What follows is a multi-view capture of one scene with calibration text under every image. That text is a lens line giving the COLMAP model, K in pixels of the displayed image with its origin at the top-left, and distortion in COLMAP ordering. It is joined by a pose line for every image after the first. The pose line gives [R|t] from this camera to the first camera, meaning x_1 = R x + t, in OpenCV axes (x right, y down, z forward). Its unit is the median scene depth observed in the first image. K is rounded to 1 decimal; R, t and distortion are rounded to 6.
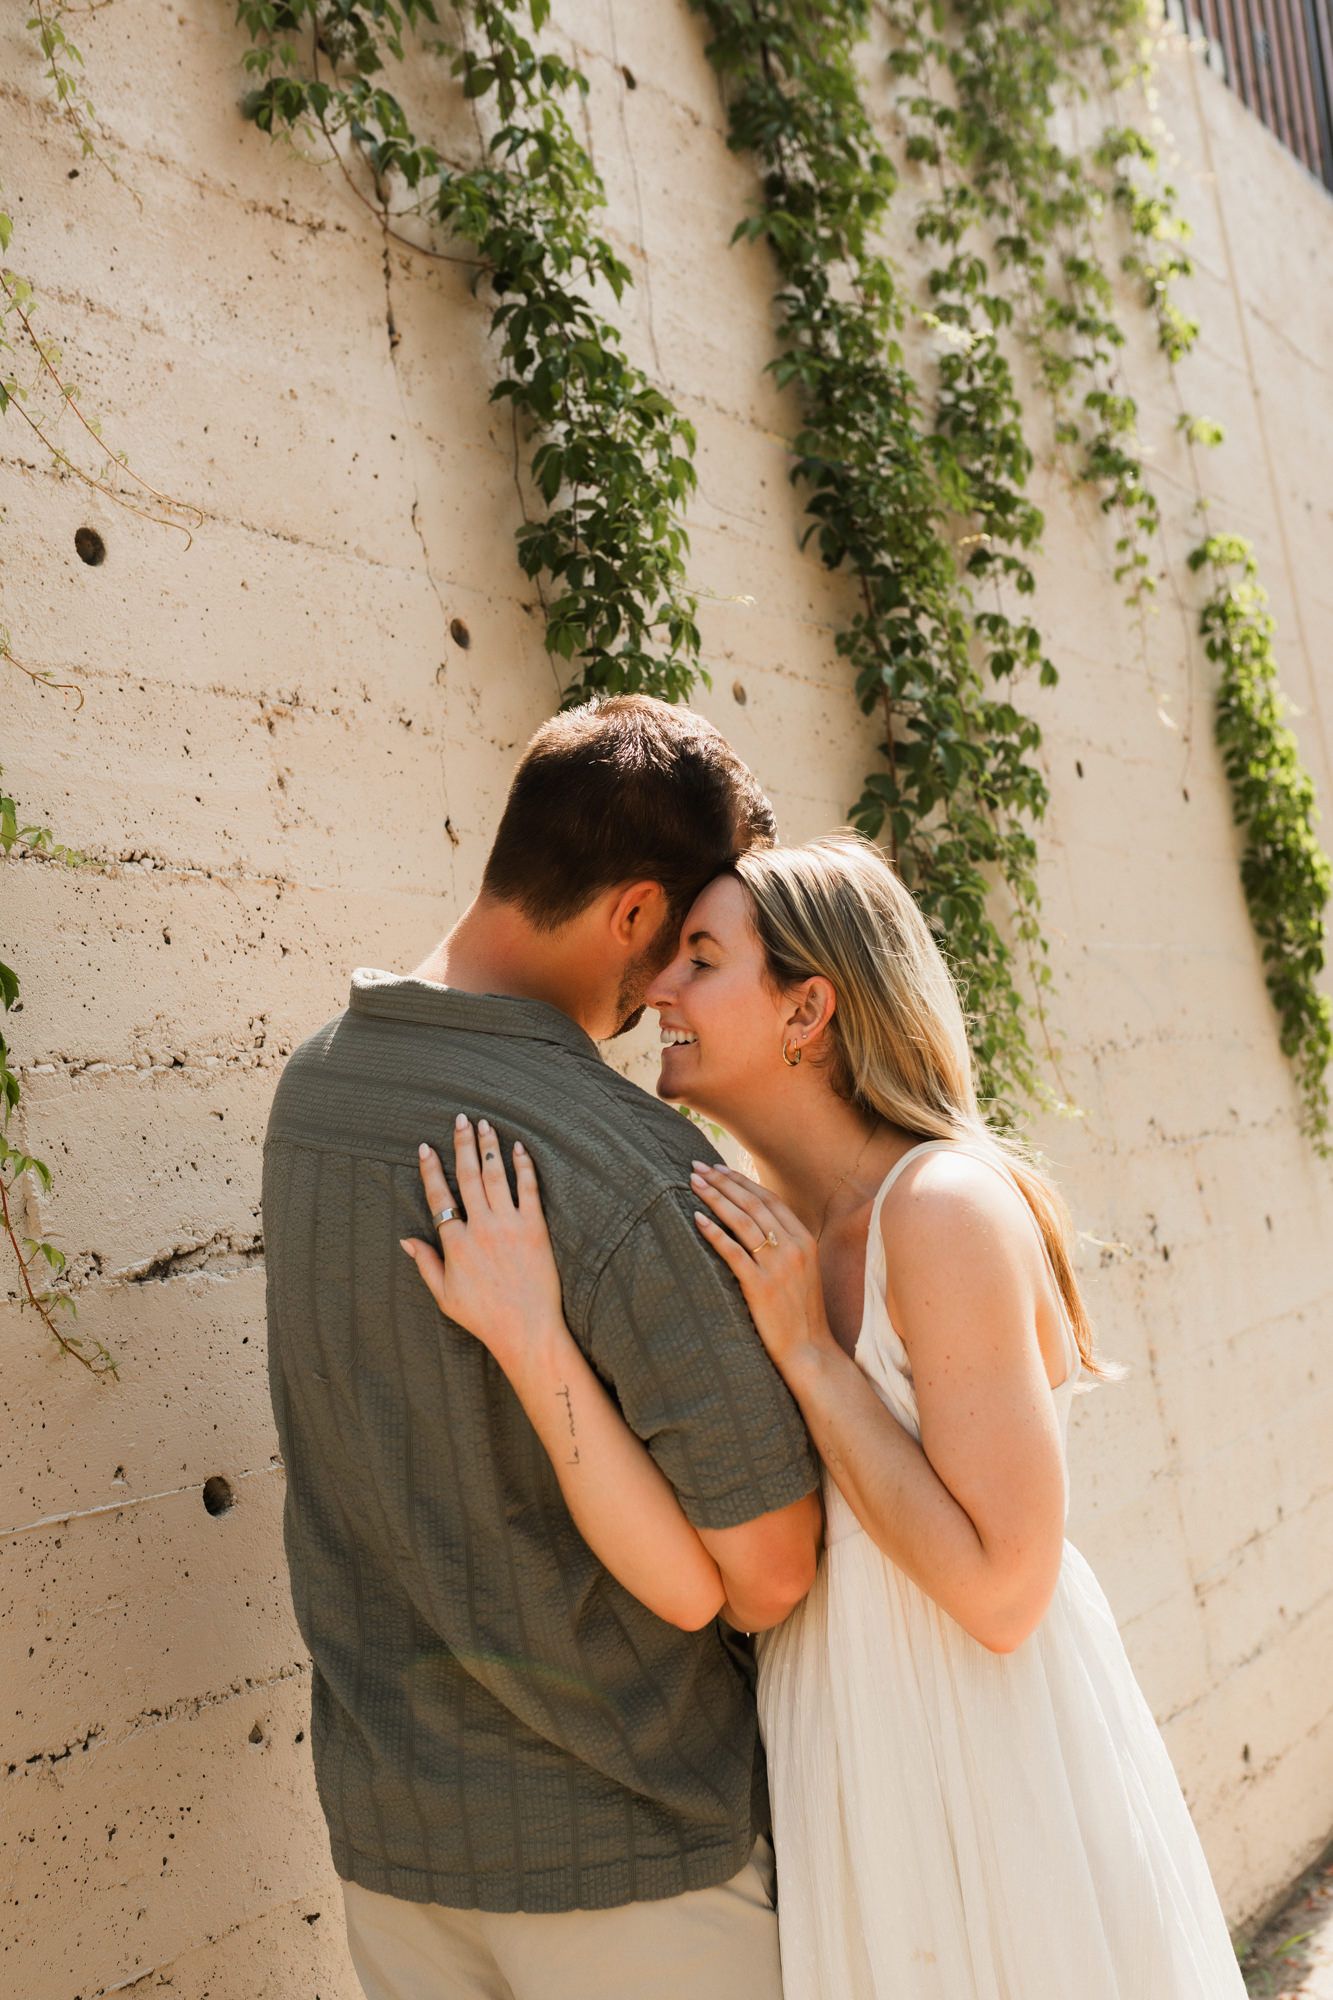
lens RADIAL K [[1949.1, 0, 697.5], [0, 1949.1, 1020.2], [0, 0, 1]] dist [-0.032821, 0.069314]
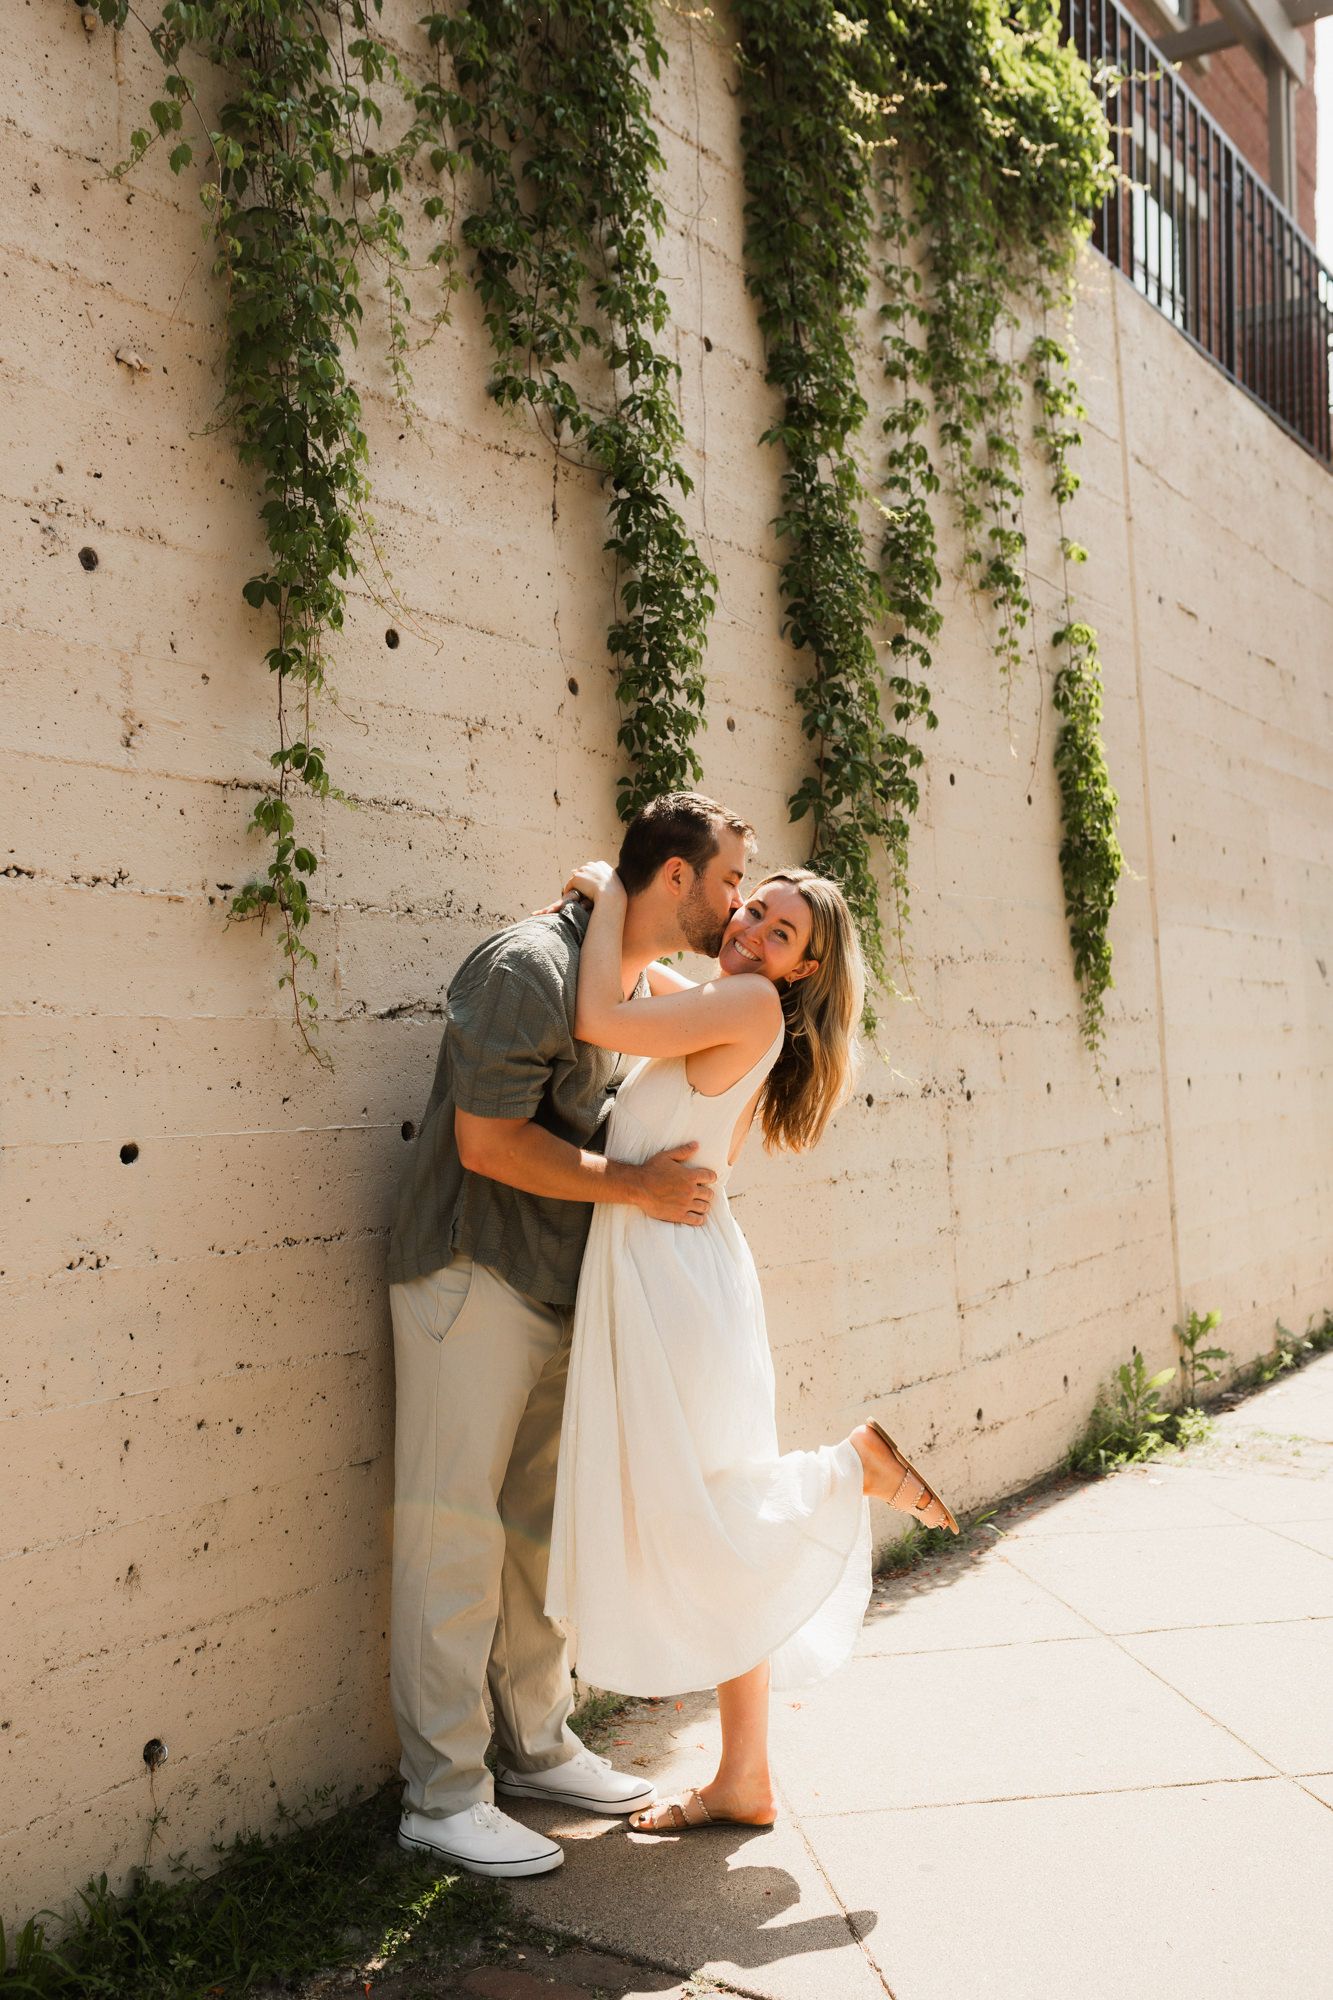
lens RADIAL K [[1949.1, 0, 697.5], [0, 1949.1, 1020.2], [0, 0, 1]] dist [-0.032821, 0.069314]
pose [[0.993202, 0.116389, -0.002030, 0.023976], [-0.115980, 0.990905, 0.068238, -0.023860], [0.009954, -0.067538, 0.997667, -0.631106]]
